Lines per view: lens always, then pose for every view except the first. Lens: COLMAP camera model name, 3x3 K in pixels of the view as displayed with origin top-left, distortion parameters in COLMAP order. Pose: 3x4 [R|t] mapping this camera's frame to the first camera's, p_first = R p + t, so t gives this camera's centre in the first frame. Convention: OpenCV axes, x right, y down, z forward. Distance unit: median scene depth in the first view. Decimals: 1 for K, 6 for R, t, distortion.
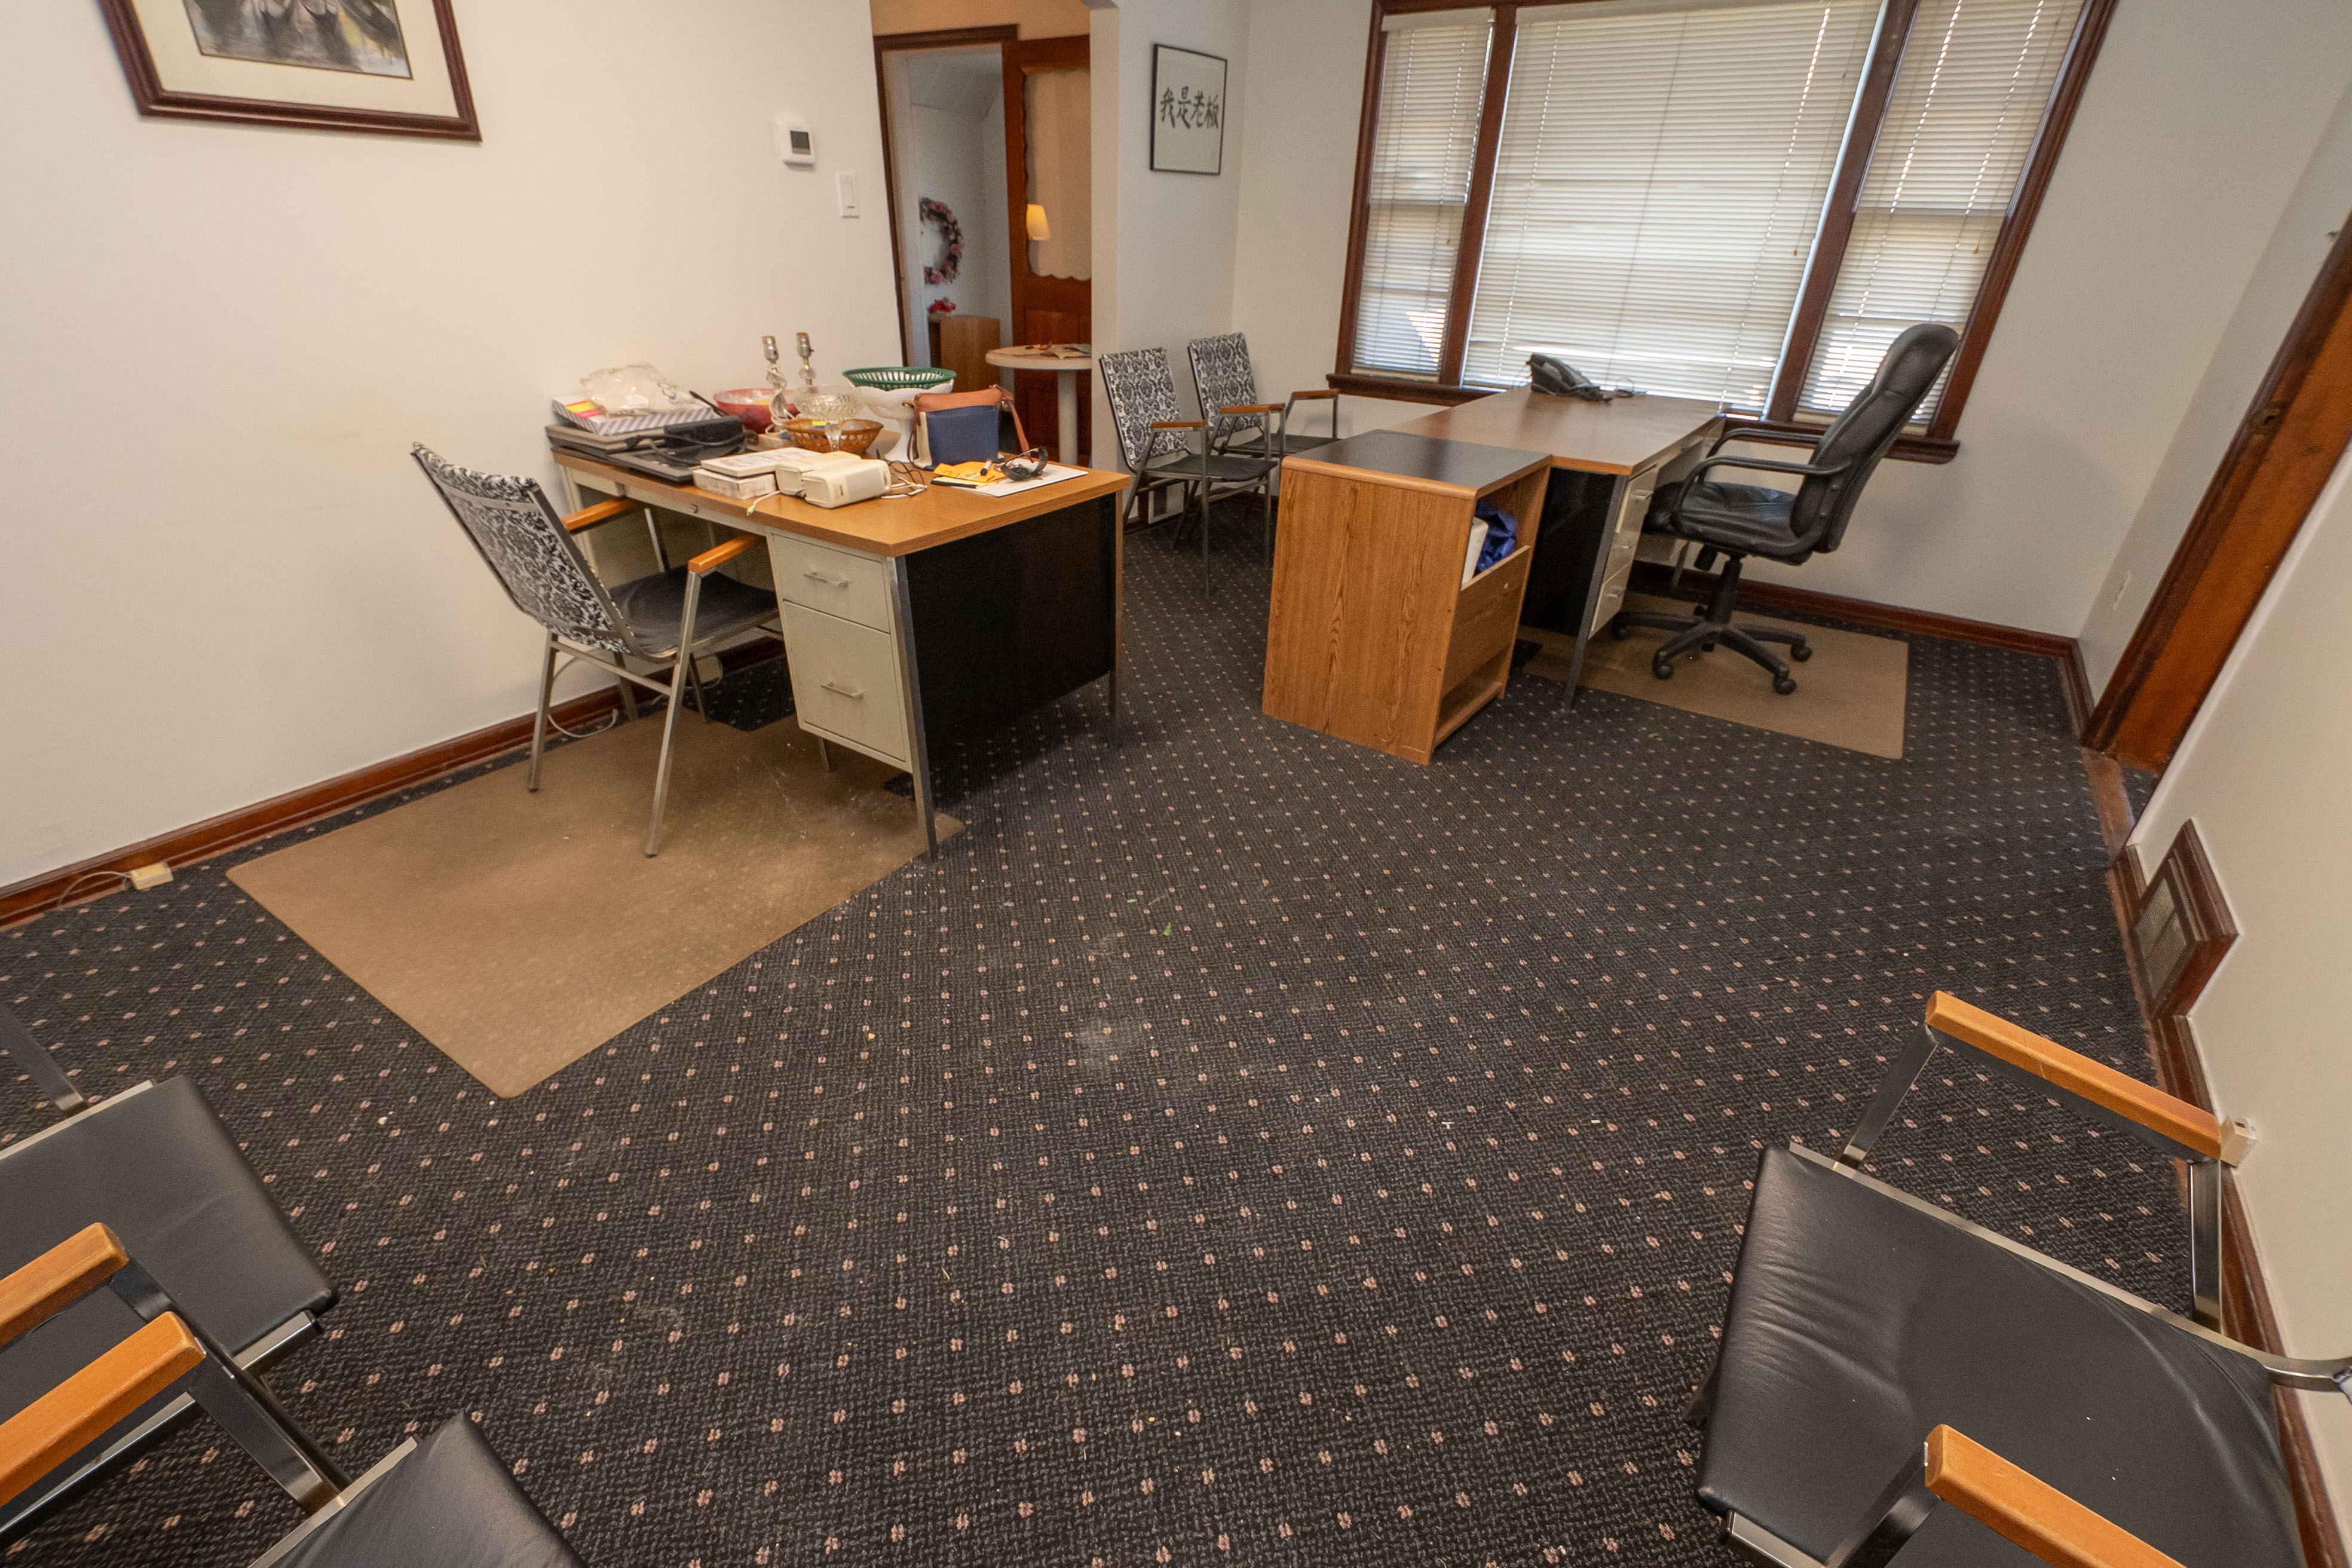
lens RADIAL K [[1031.3, 0, 1164.3], [0, 1031.3, 802.8], [0, 0, 1]] dist [0.017197, -0.013202]
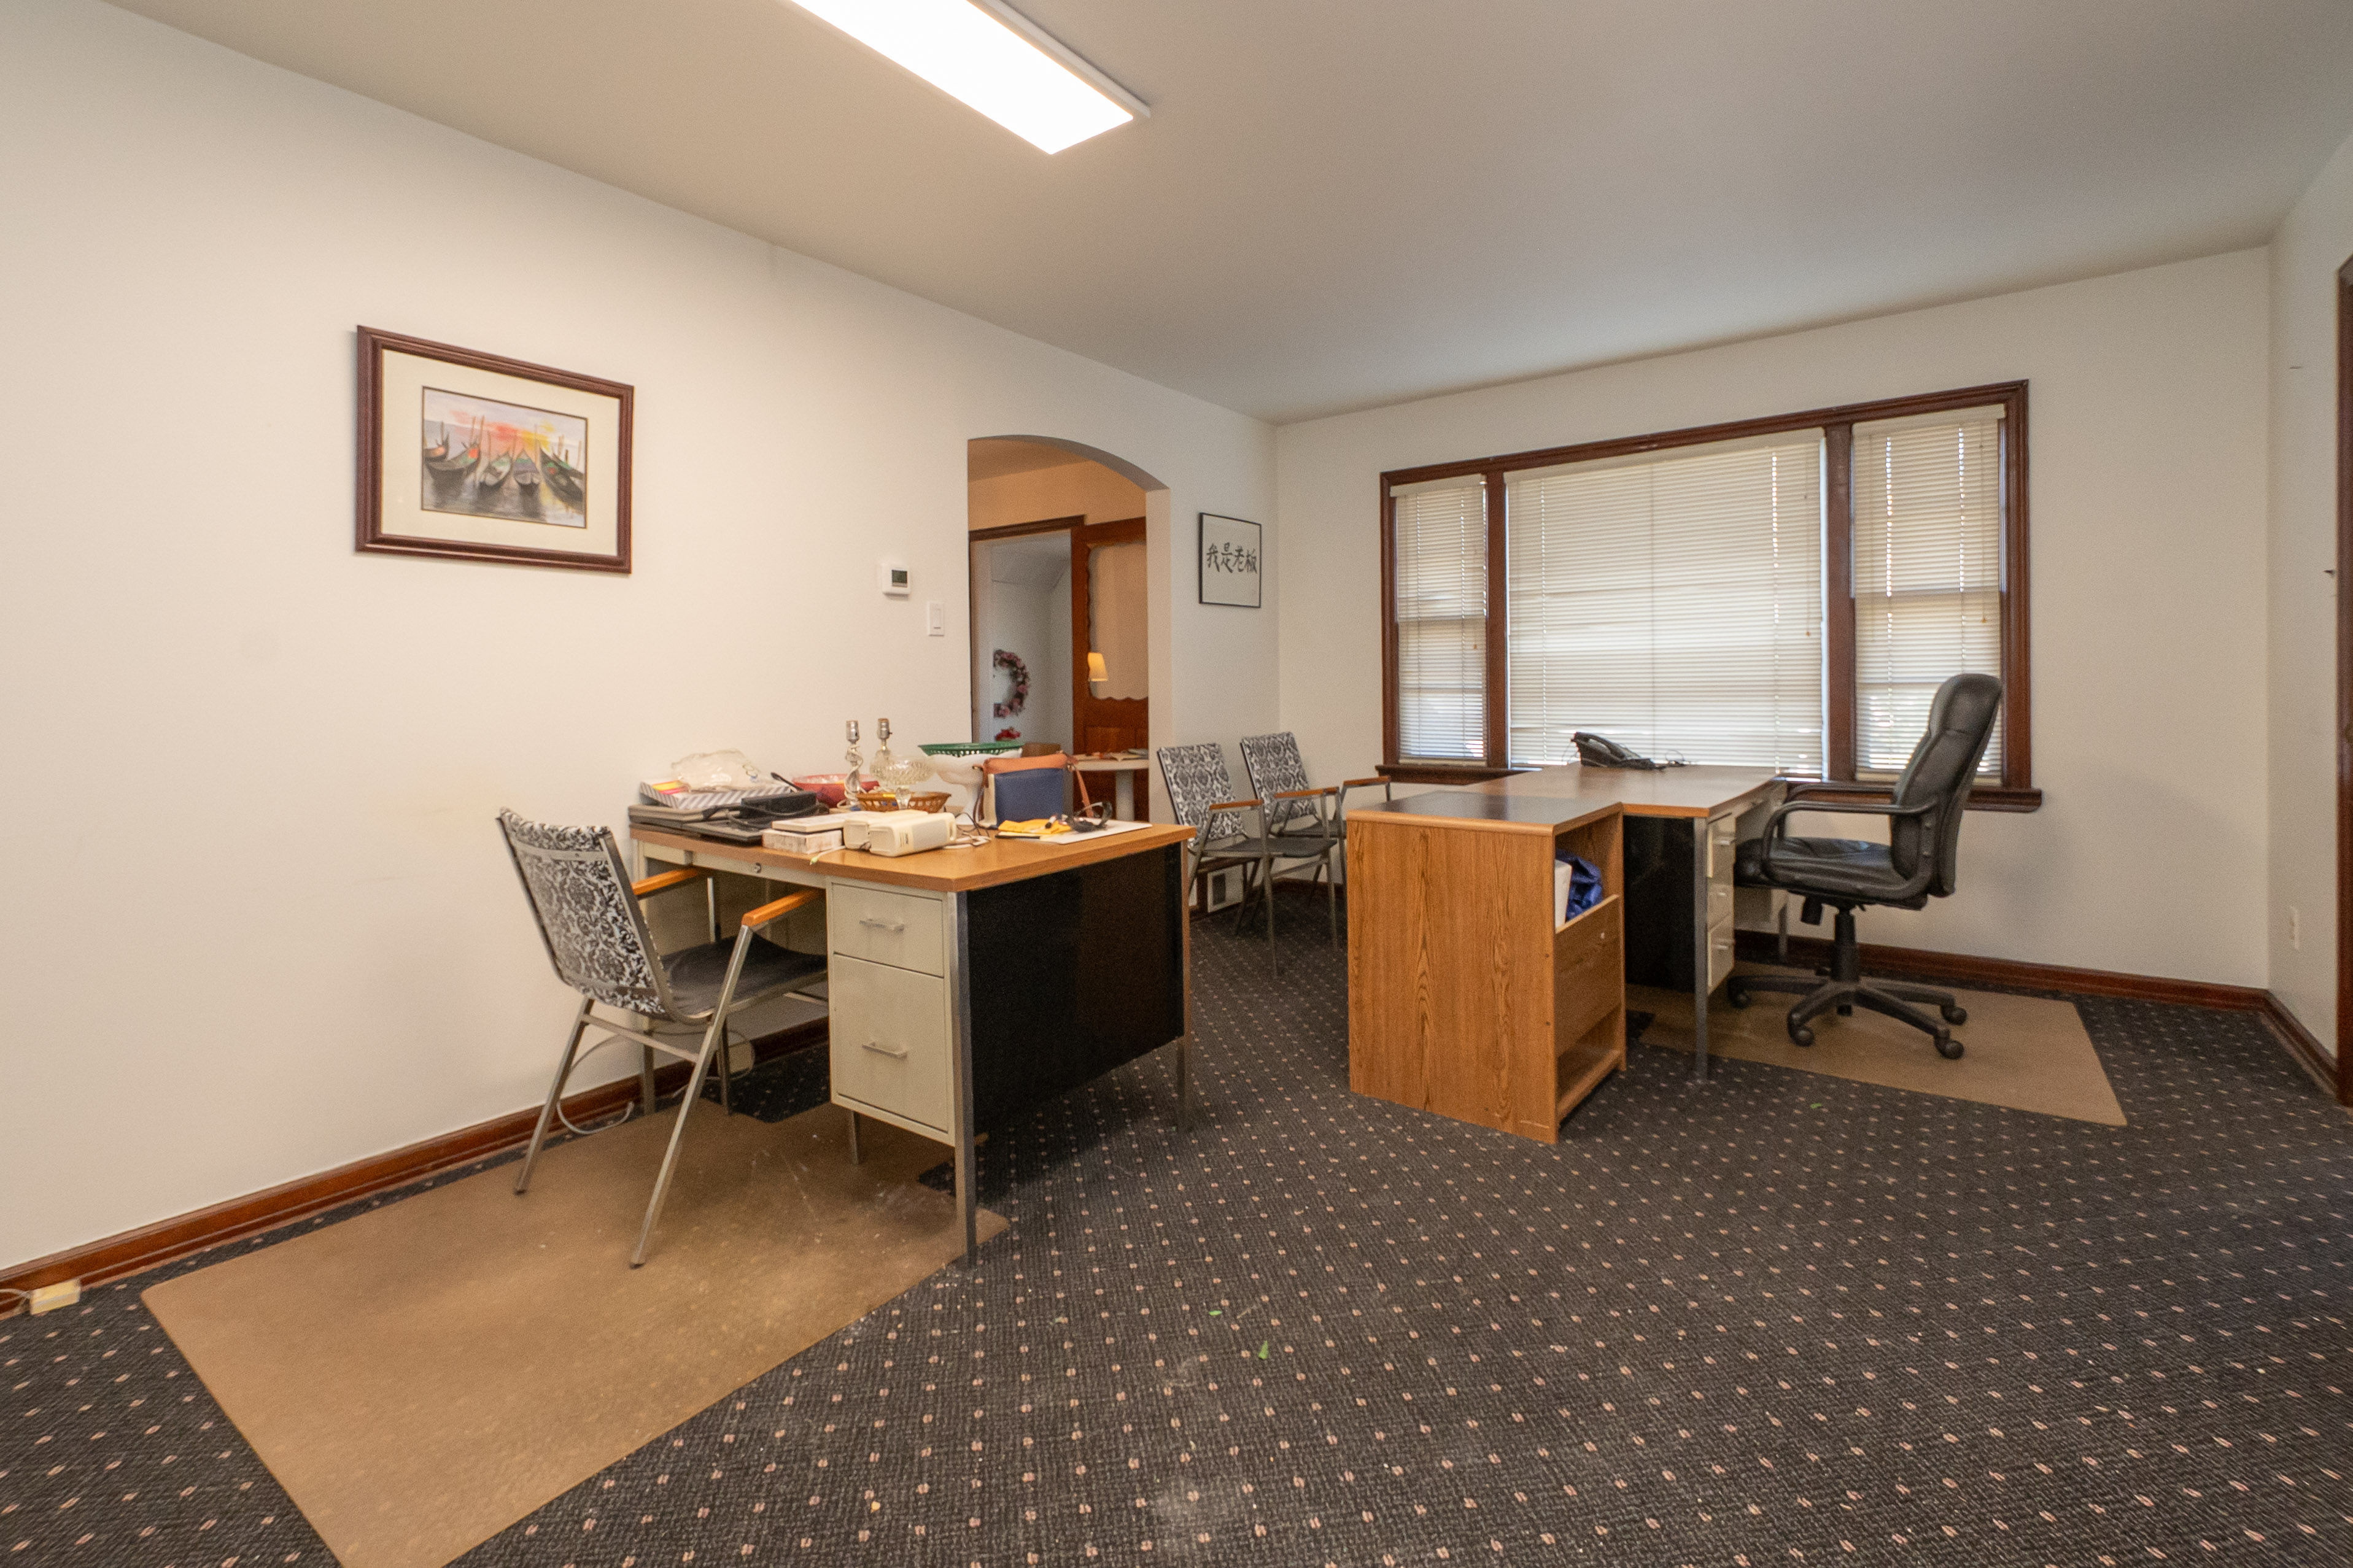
lens RADIAL K [[1064.1, 0, 1162.1], [0, 1064.1, 701.8], [0, 0, 1]] dist [0.014566, -0.009309]
pose [[0.998333, -0.040740, -0.040884, -0.016078], [0.016039, 0.876276, -0.481543, 0.063488], [0.055443, 0.480084, 0.875468, 0.042695]]
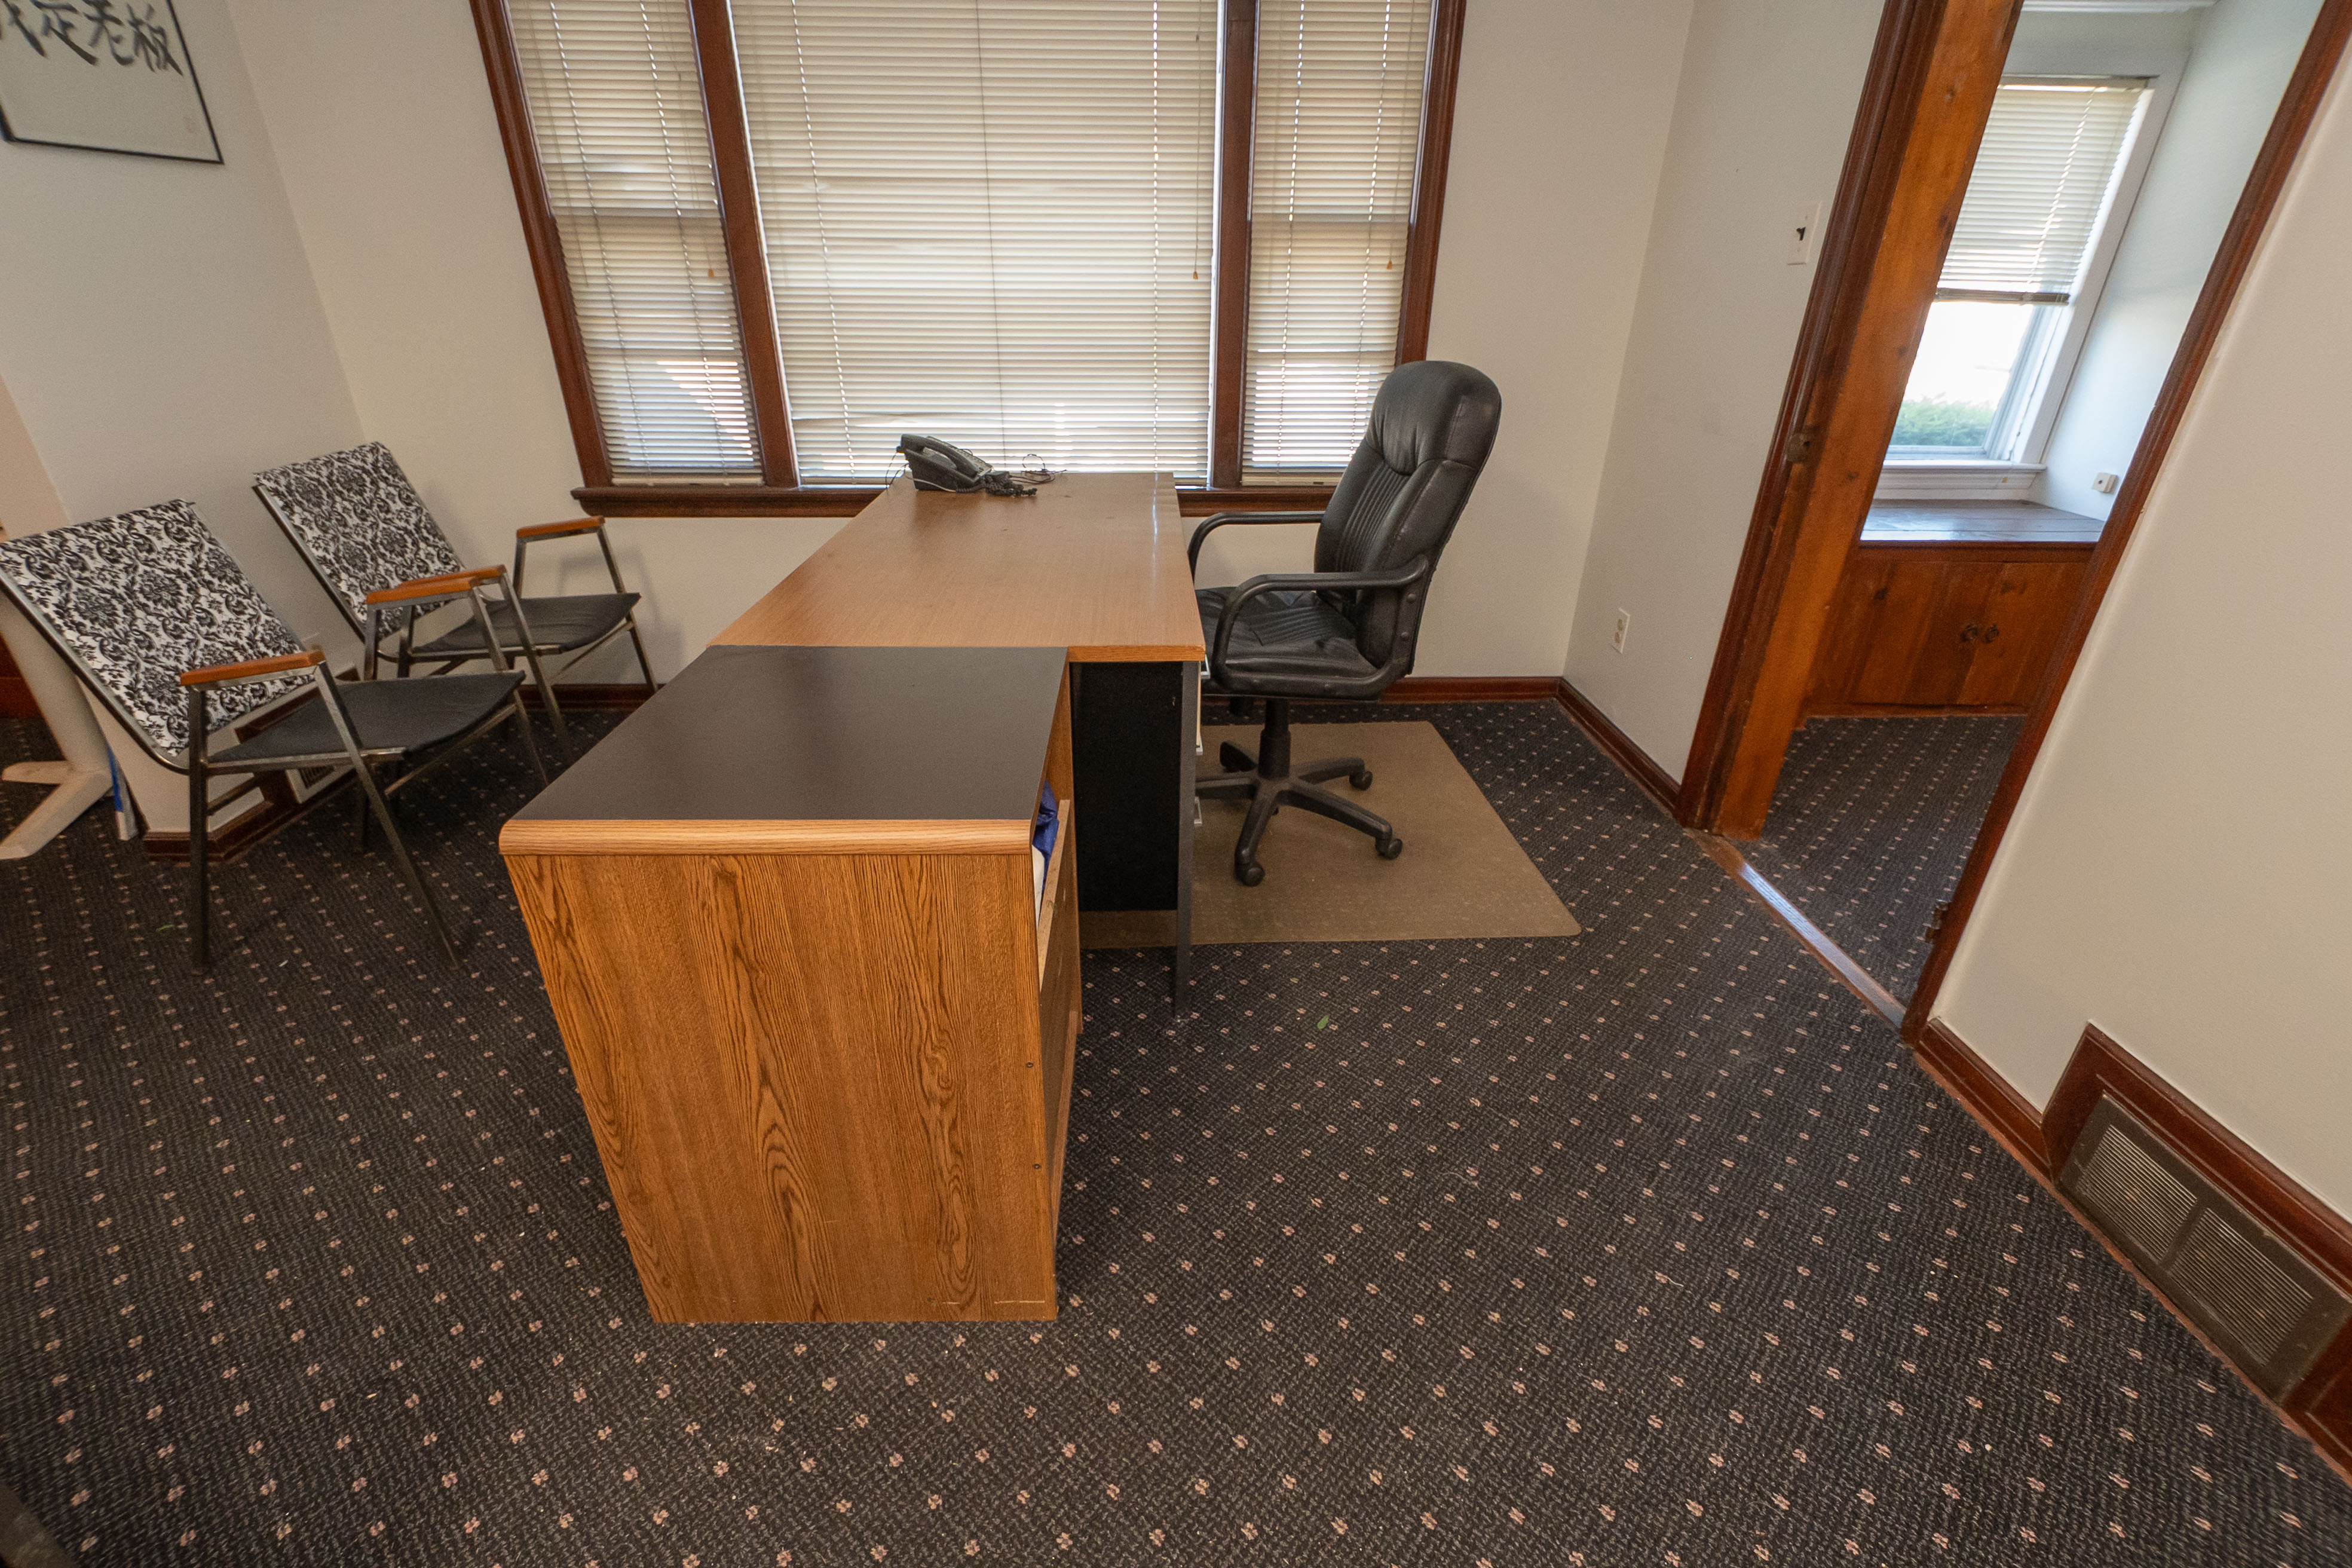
lens RADIAL K [[1008.8, 0, 1144.3], [0, 1008.8, 777.6], [0, 0, 1]] dist [-0.000018, -0.000474]
pose [[0.805318, -0.286739, 0.518887, 0.117531], [0.305102, 0.950902, 0.051949, -0.295126], [-0.508306, 0.116478, 0.853263, 0.554276]]
